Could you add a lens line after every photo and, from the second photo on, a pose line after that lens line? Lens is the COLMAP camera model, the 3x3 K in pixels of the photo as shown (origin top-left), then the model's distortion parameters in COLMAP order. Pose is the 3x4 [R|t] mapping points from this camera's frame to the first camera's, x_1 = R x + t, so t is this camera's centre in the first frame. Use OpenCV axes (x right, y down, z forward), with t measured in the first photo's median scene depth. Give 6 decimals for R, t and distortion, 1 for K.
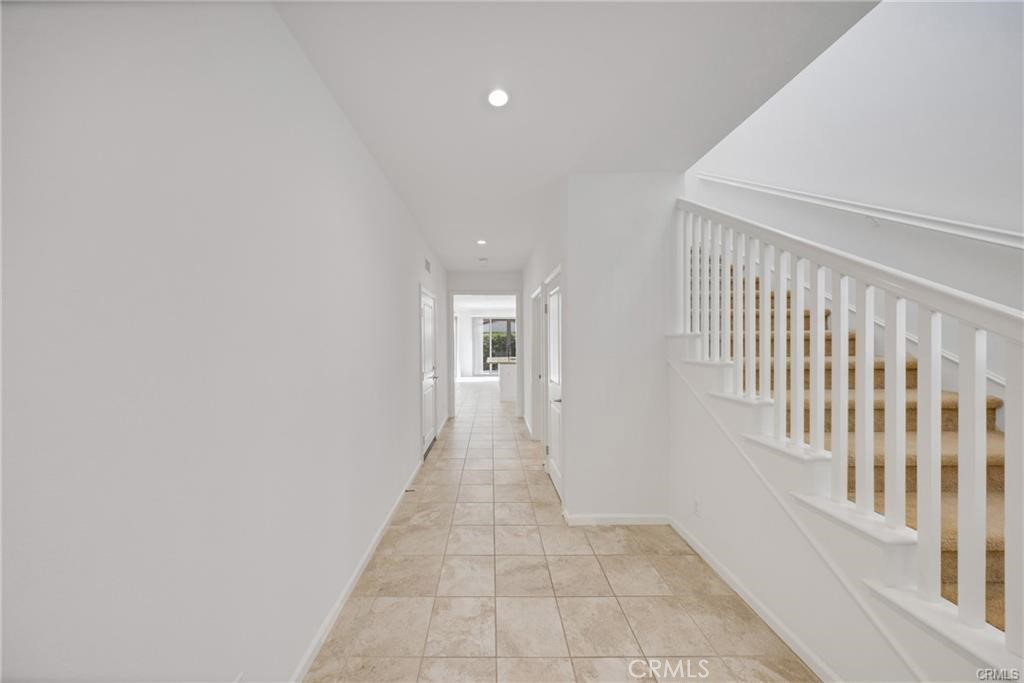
lens RADIAL K [[313.7, 0, 503.2], [0, 313.7, 334.3], [0, 0, 1]] dist [-0.000921, -0.000140]
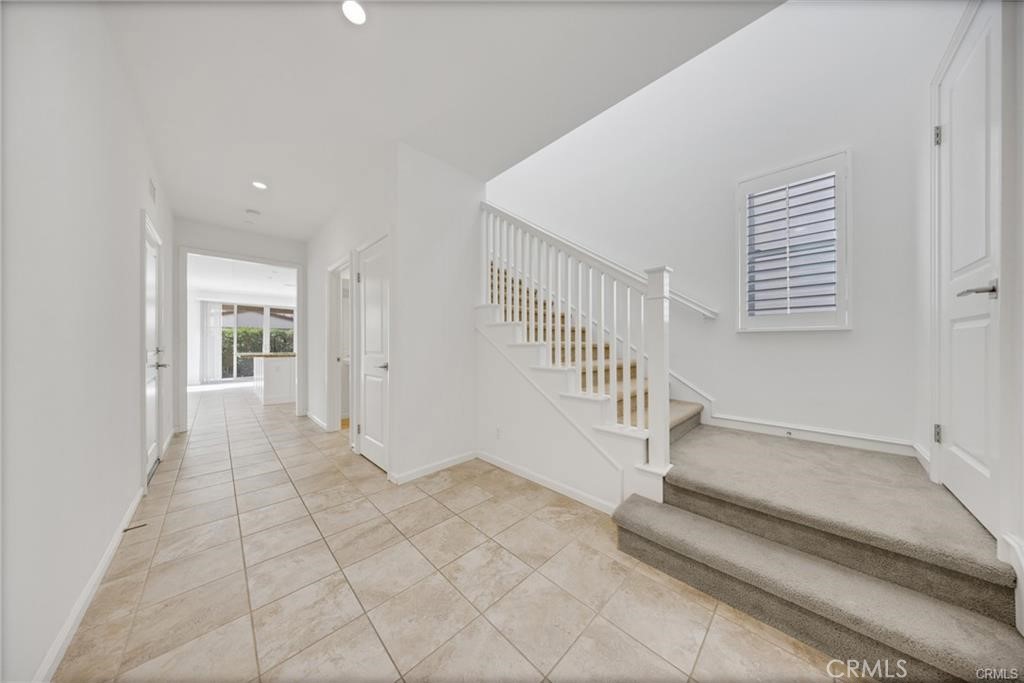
lens RADIAL K [[295.2, 0, 510.9], [0, 295.2, 344.6], [0, 0, 1]] dist [0.007089, -0.000137]
pose [[0.717956, -0.000181, 0.696089, -0.204810], [0.006248, 0.999961, -0.006183, 0.168749], [-0.696061, 0.008788, 0.717929, 0.053575]]
